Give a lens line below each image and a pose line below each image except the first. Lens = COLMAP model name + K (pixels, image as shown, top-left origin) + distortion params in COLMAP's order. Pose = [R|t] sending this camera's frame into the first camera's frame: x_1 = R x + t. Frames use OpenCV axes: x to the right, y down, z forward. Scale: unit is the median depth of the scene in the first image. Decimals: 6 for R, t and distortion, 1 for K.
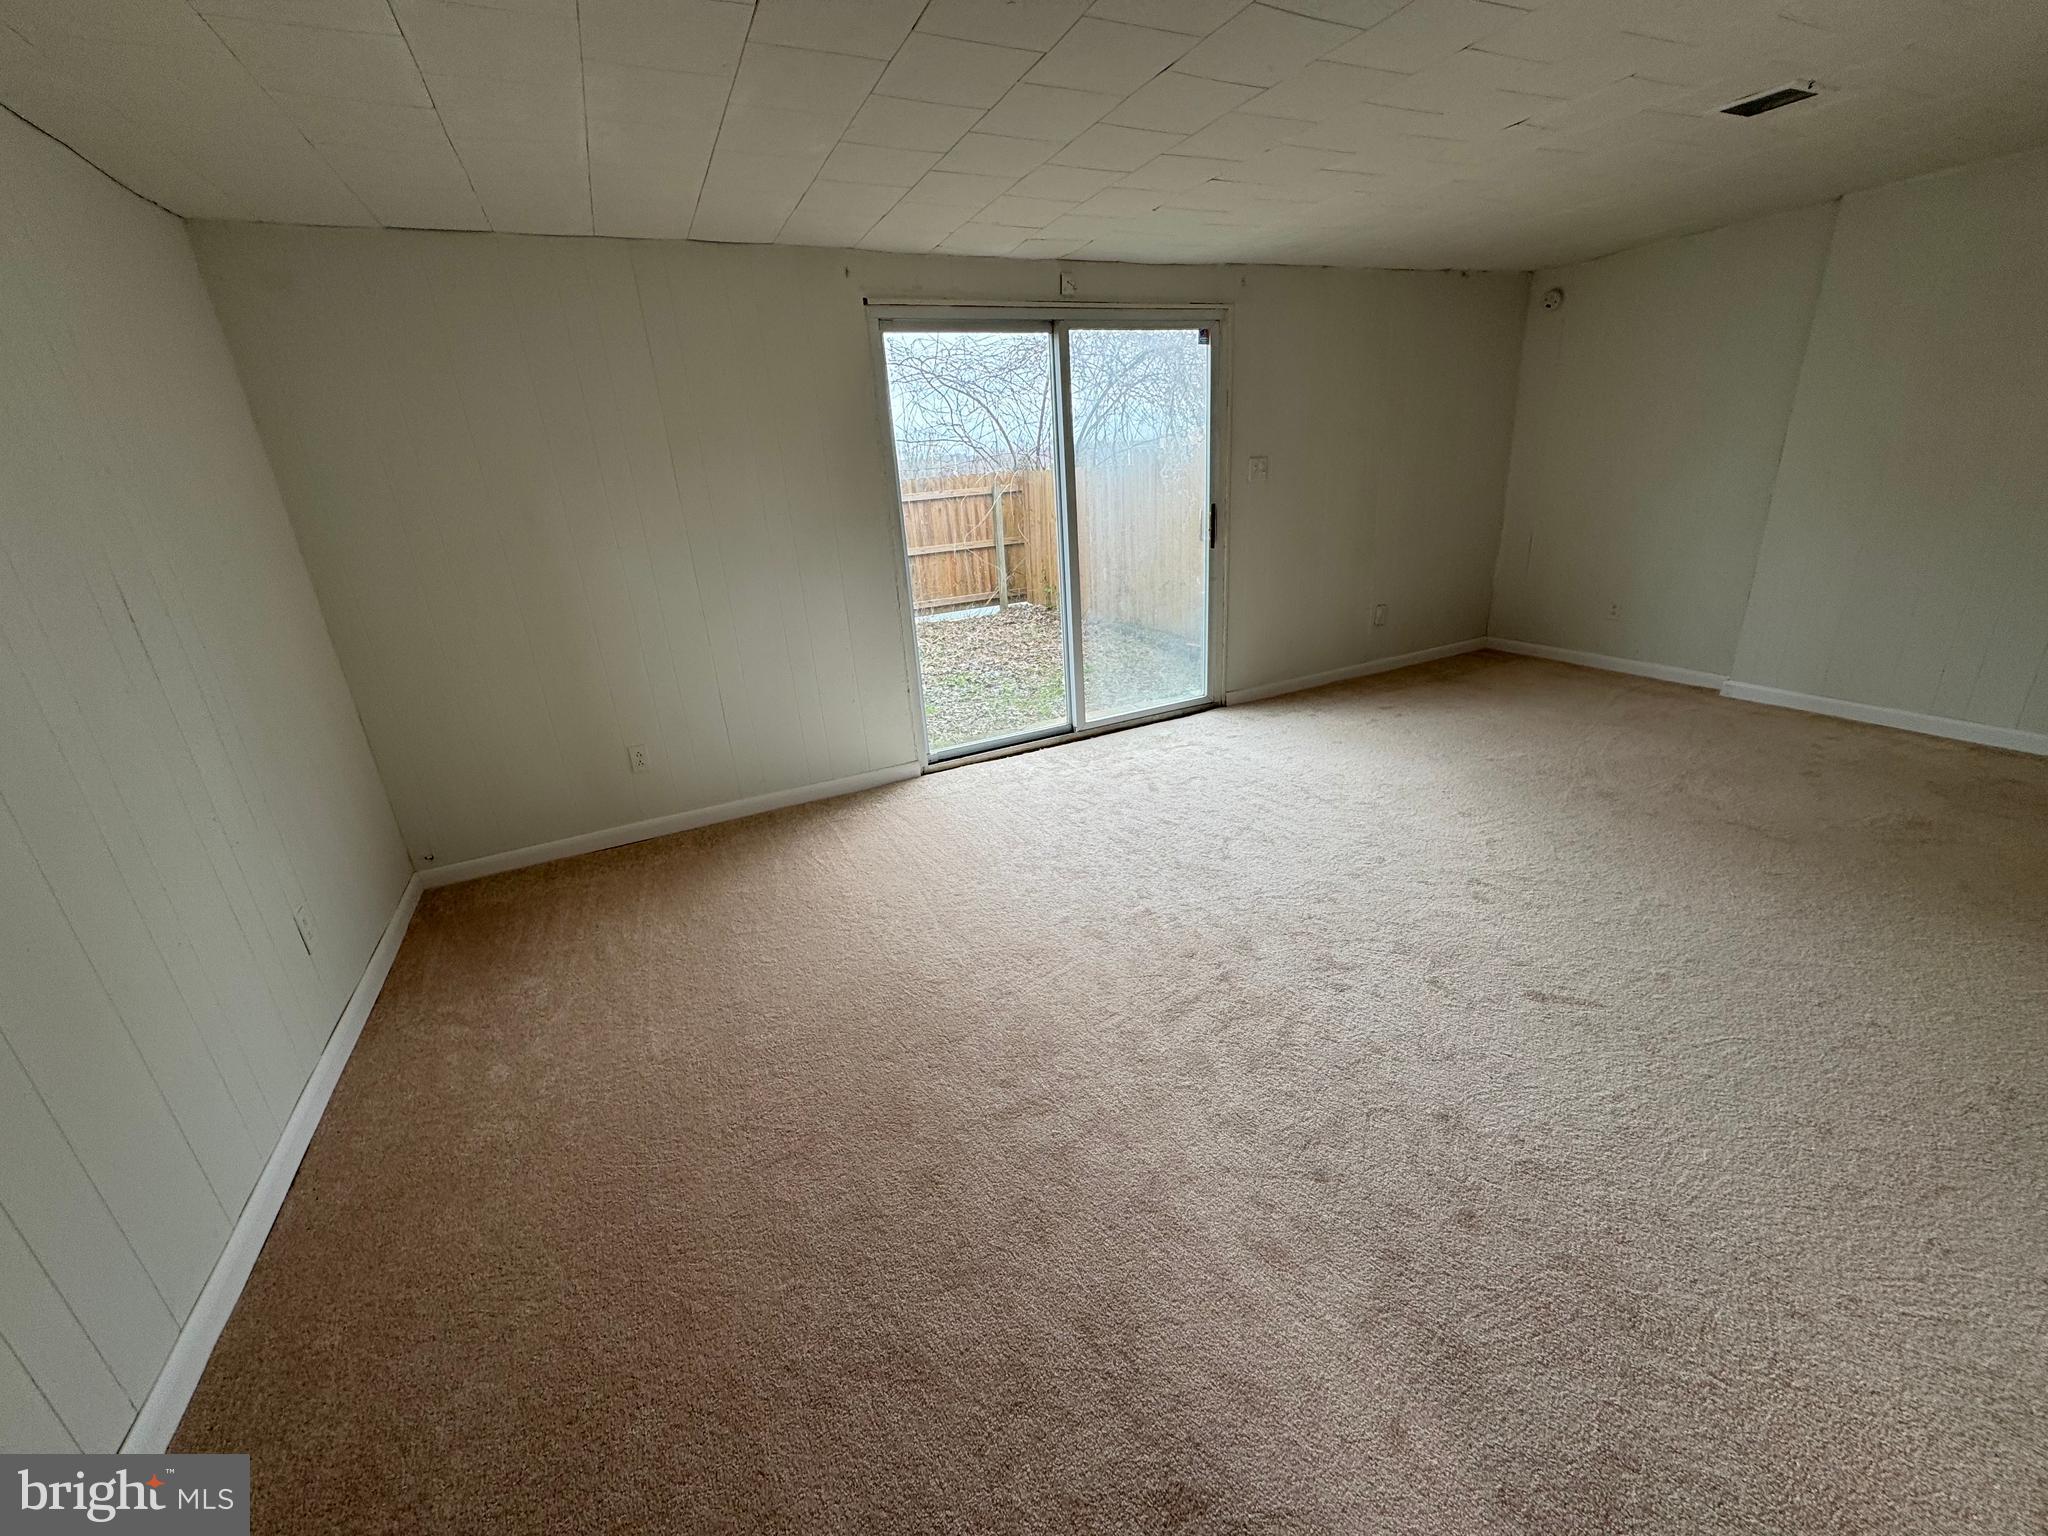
lens RADIAL K [[814.3, 0, 1019.6], [0, 814.3, 764.1], [0, 0, 1]] dist [-0.001256, 0.000332]
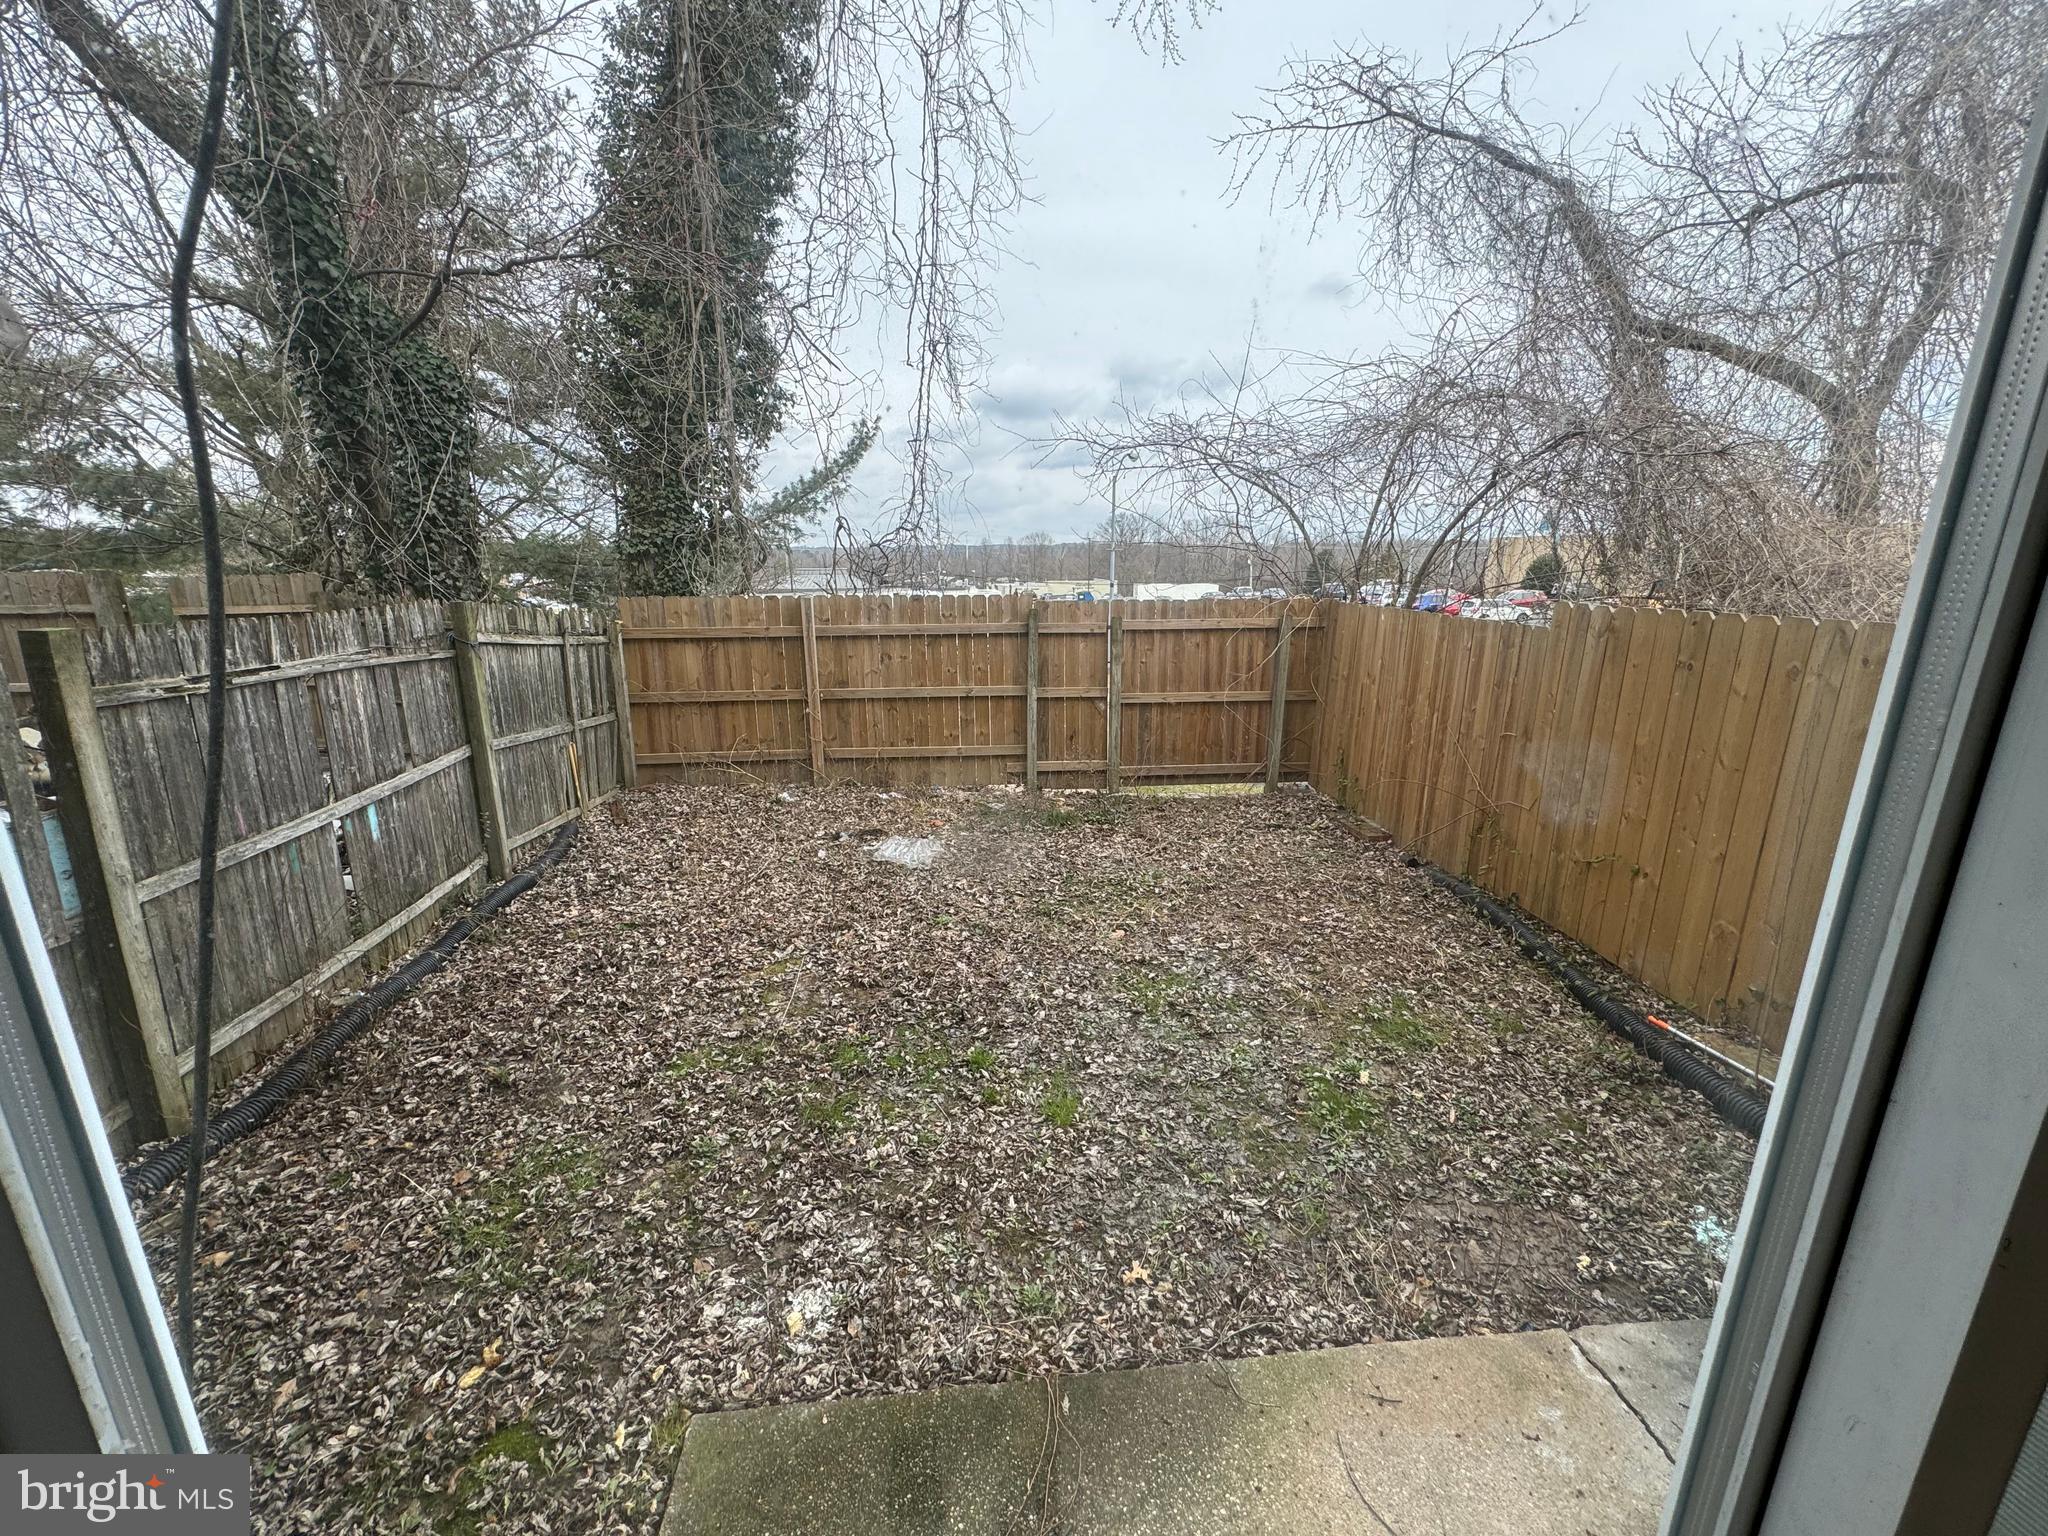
lens RADIAL K [[814.3, 0, 1024.2], [0, 814.3, 763.9], [0, 0, 1]] dist [-0.001256, 0.000332]
pose [[0.941815, 0.145011, -0.303243, -0.010500], [-0.172559, 0.982788, -0.065965, -0.133217], [0.288458, 0.114455, 0.950627, 0.288522]]
